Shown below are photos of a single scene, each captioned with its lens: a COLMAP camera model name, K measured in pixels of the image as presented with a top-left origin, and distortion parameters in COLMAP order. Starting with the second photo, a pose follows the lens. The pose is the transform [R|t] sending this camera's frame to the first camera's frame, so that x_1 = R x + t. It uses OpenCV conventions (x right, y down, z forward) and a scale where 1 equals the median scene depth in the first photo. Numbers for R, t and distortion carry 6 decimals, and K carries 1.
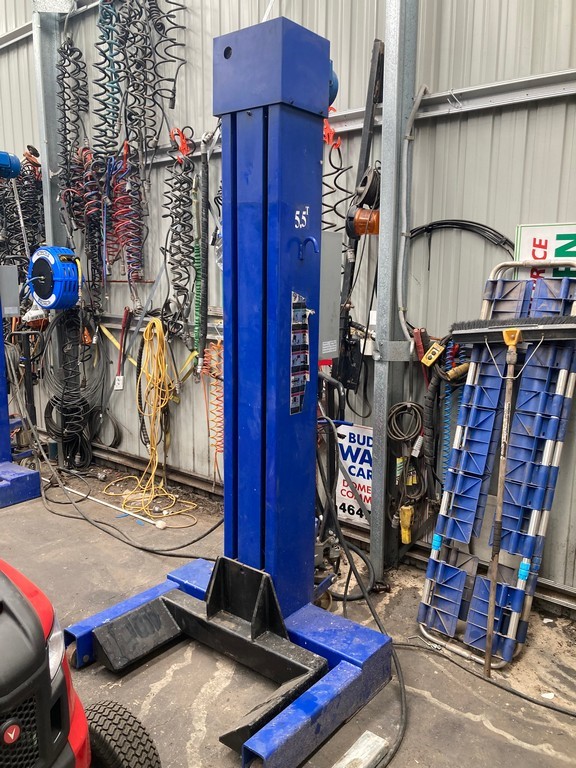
lens RADIAL K [[633.9, 0, 284.5], [0, 633.9, 390.4], [0, 0, 1]] dist [0.041378, -0.053031]
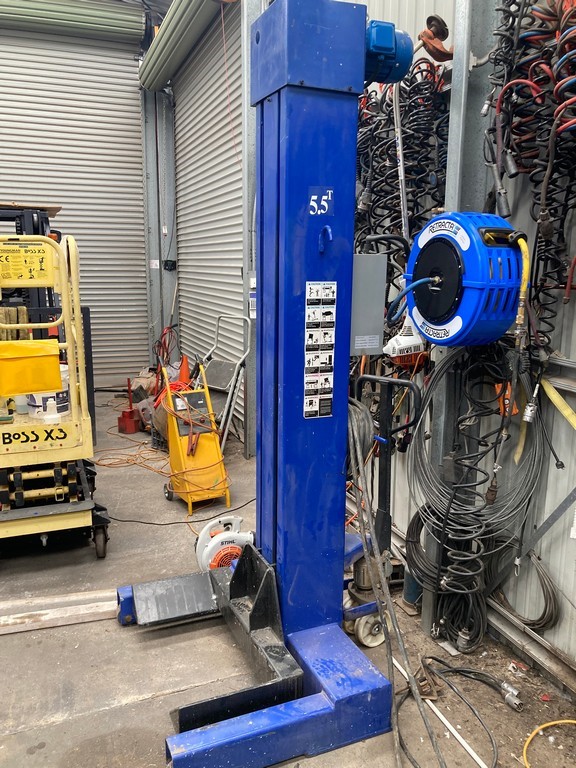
lens RADIAL K [[633.9, 0, 284.5], [0, 633.9, 390.4], [0, 0, 1]] dist [0.041378, -0.053031]
pose [[0.871347, 0.098602, -0.480659, -0.229657], [-0.087313, 0.995125, 0.045857, -0.100624], [0.482837, 0.002011, 0.875708, 0.502802]]
